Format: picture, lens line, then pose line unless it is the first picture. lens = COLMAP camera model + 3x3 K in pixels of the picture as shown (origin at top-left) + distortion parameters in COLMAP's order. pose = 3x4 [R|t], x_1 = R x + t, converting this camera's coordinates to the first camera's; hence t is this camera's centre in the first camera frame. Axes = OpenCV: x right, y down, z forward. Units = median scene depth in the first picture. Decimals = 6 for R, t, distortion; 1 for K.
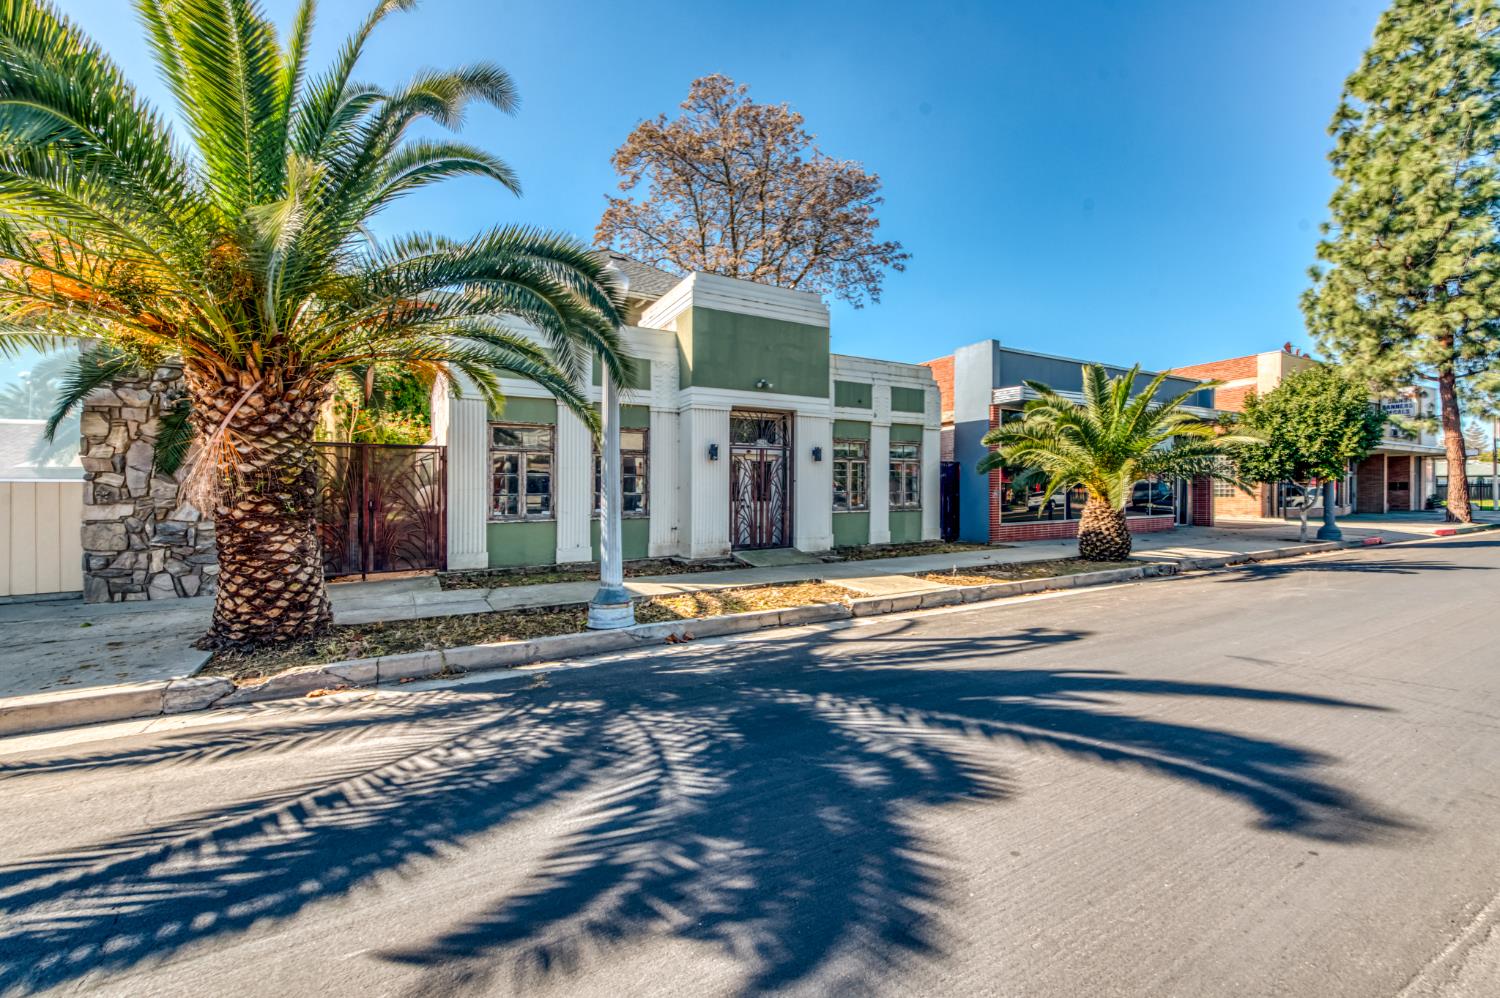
lens RADIAL K [[603.2, 0, 751.0], [0, 603.2, 495.6], [0, 0, 1]] dist [0.002978, -0.002360]
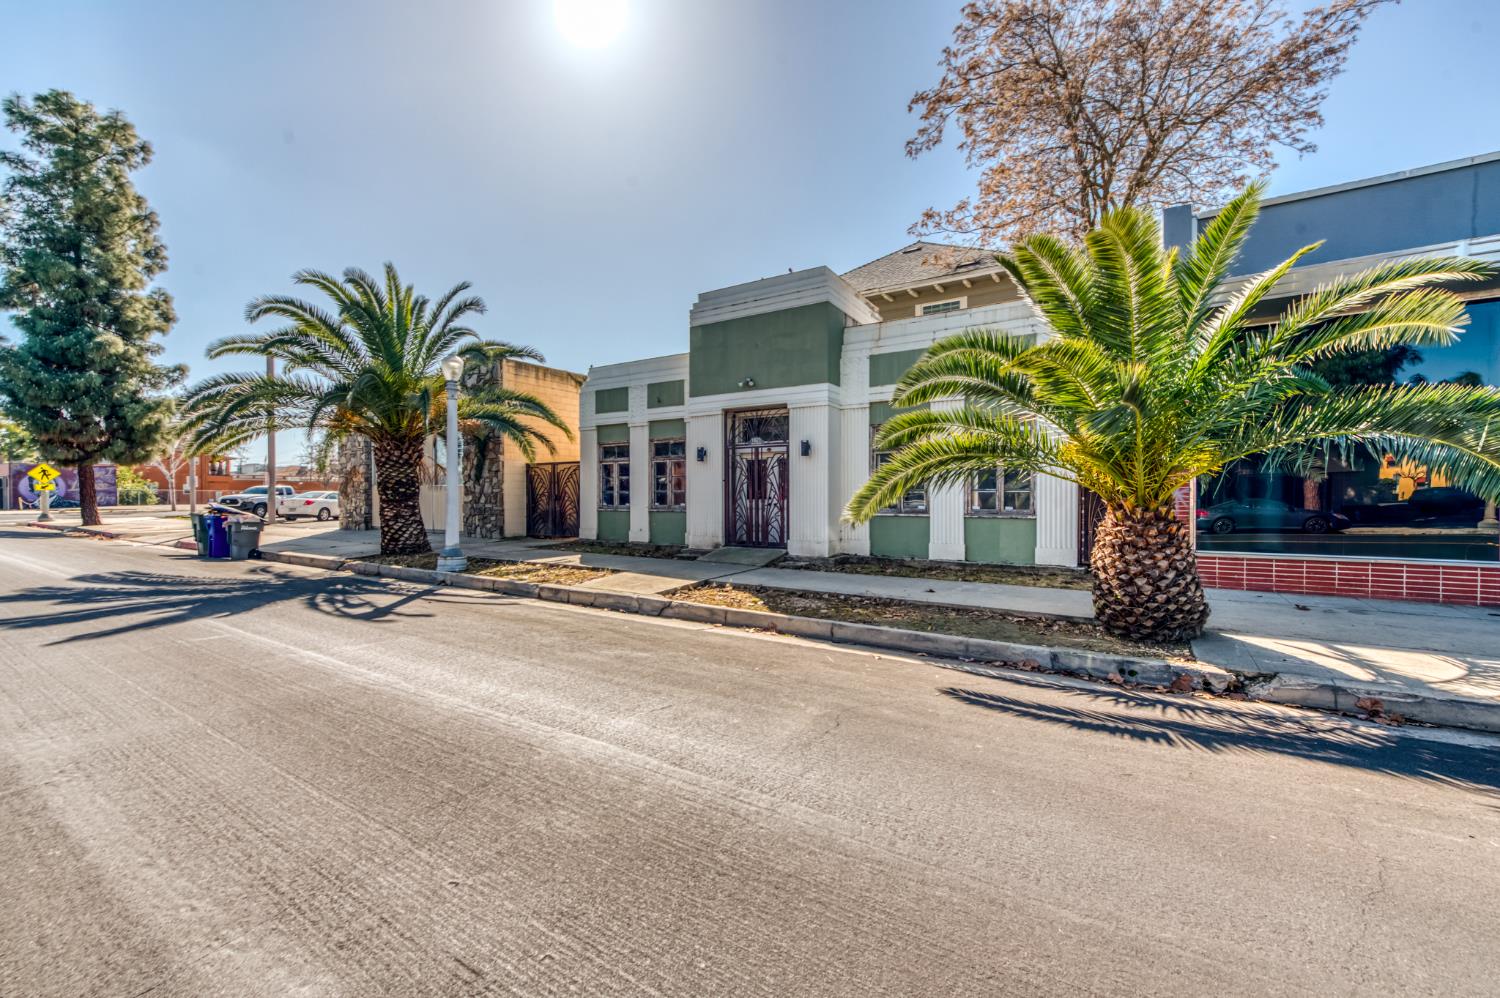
lens RADIAL K [[603.2, 0, 747.4], [0, 603.2, 496.6], [0, 0, 1]] dist [0.002978, -0.002360]
pose [[0.463939, 0.012819, -0.885774, 1.139302], [-0.004891, 0.999917, 0.011909, -0.009178], [0.885854, -0.001192, 0.463963, 0.664989]]
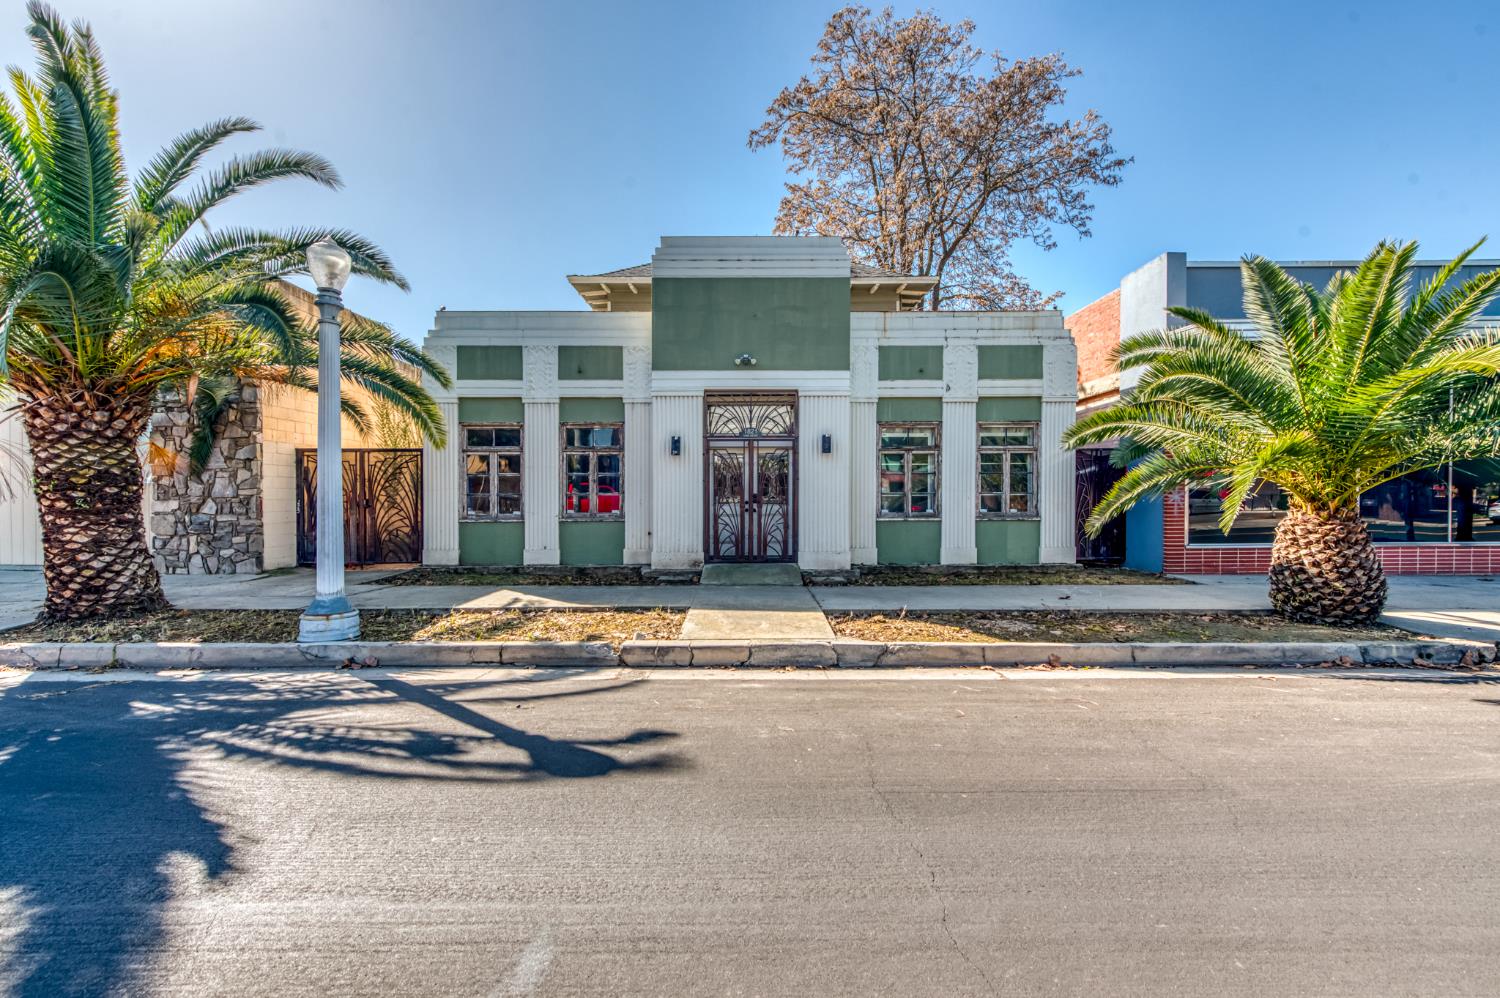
lens RADIAL K [[603.2, 0, 751.1], [0, 603.2, 505.2], [0, 0, 1]] dist [0.002978, -0.002360]
pose [[0.868295, 0.012916, -0.495880, 0.539392], [-0.006153, 0.999864, 0.015268, -0.001951], [0.496010, -0.010206, 0.868257, 0.369190]]
